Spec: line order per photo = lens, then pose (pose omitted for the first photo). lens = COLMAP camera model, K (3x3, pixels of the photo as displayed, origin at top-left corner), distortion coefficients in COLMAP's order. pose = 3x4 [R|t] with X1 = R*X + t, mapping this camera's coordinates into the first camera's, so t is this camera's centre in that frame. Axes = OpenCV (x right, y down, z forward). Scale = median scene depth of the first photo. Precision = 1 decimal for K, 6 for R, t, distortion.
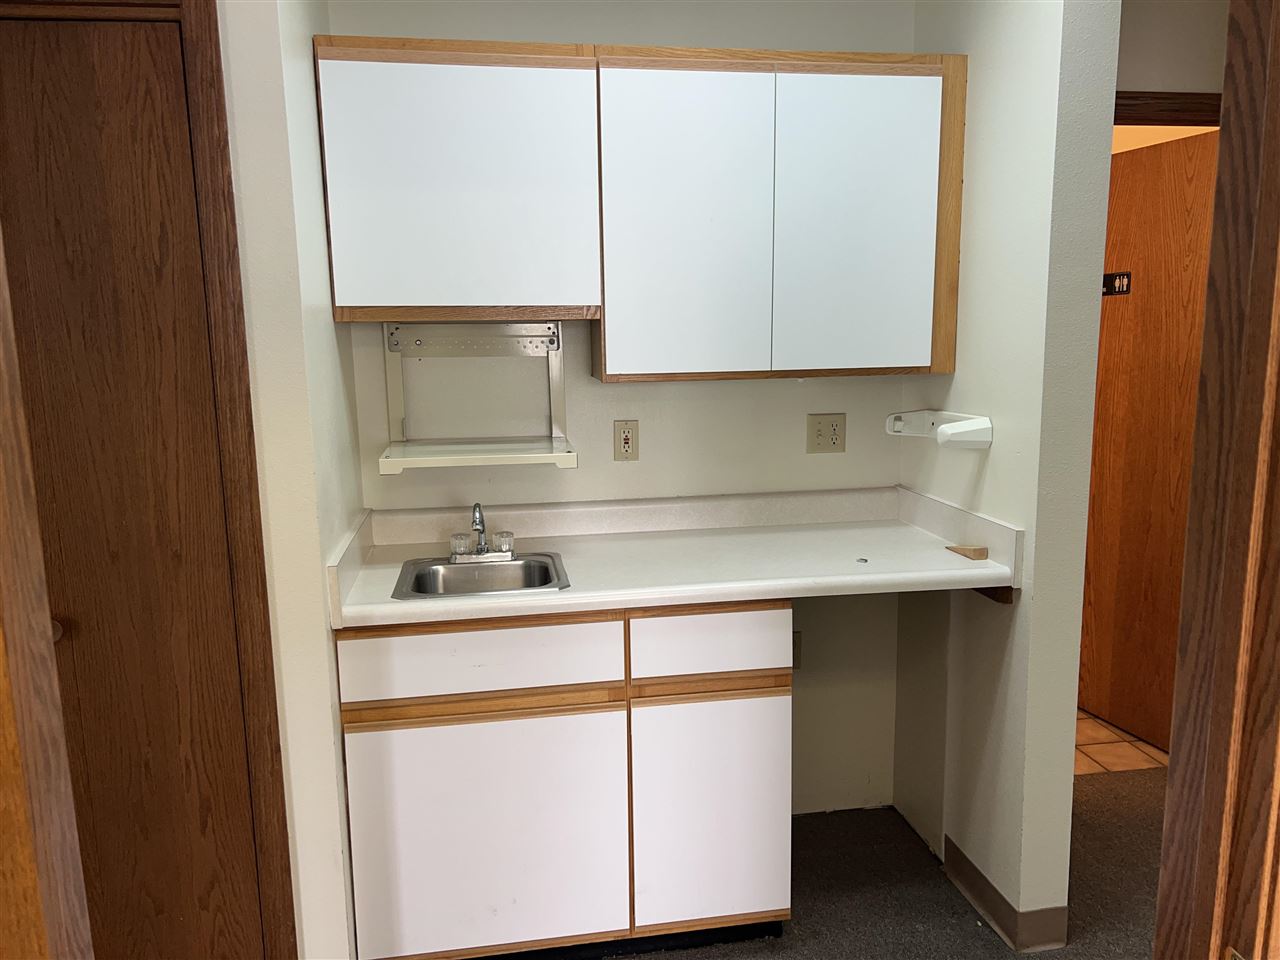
lens RADIAL K [[960.7, 0, 641.1], [0, 960.7, 479.1], [0, 0, 1]] dist [0.091179, -0.116501]
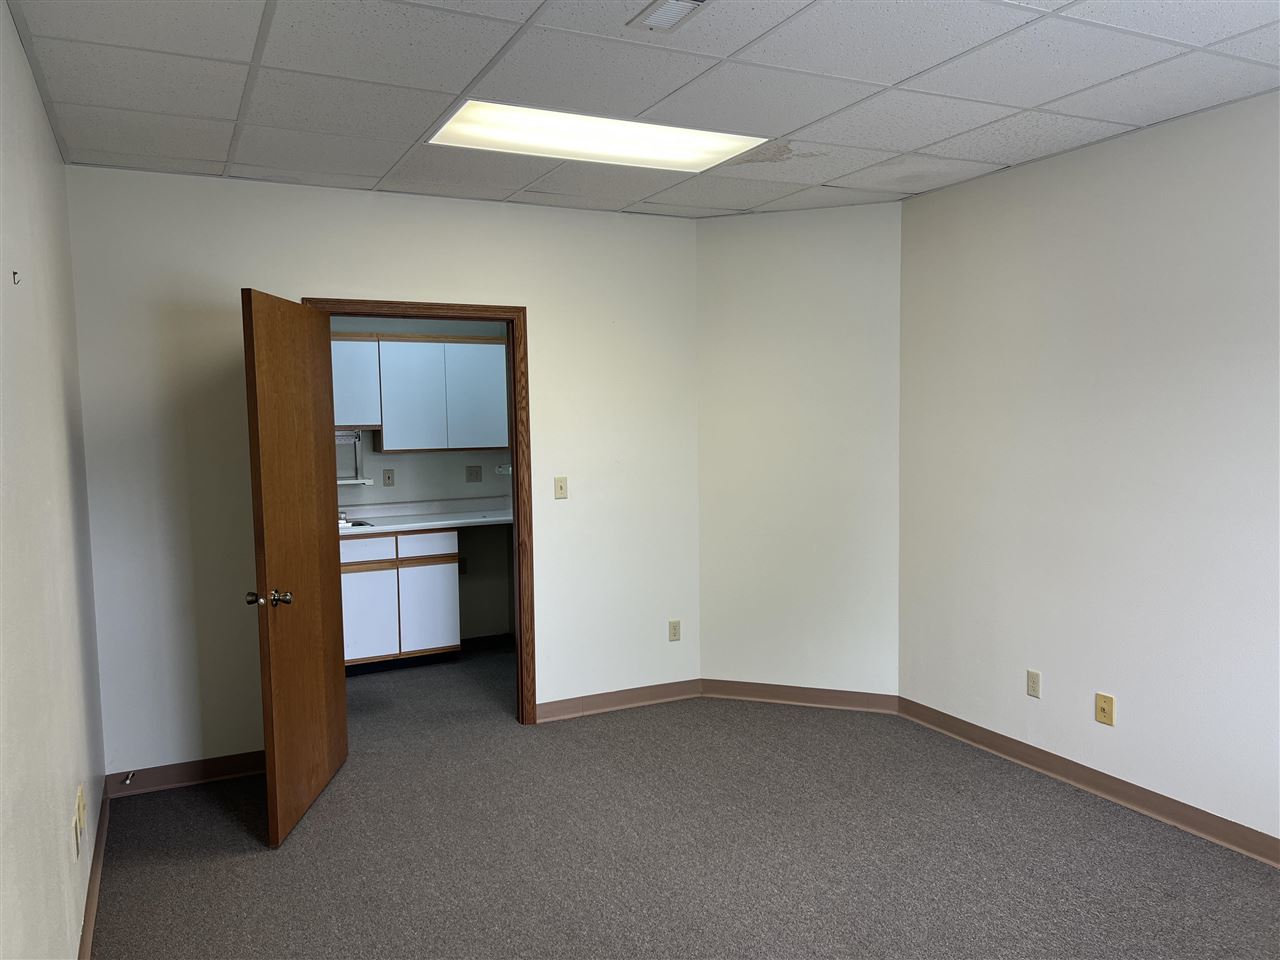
lens RADIAL K [[960.7, 0, 641.1], [0, 960.7, 479.1], [0, 0, 1]] dist [0.091179, -0.116501]
pose [[0.955520, -0.022683, 0.294053, -0.145701], [0.050259, 0.994978, -0.086562, 0.240584], [-0.290613, 0.097491, 0.951861, -1.761669]]
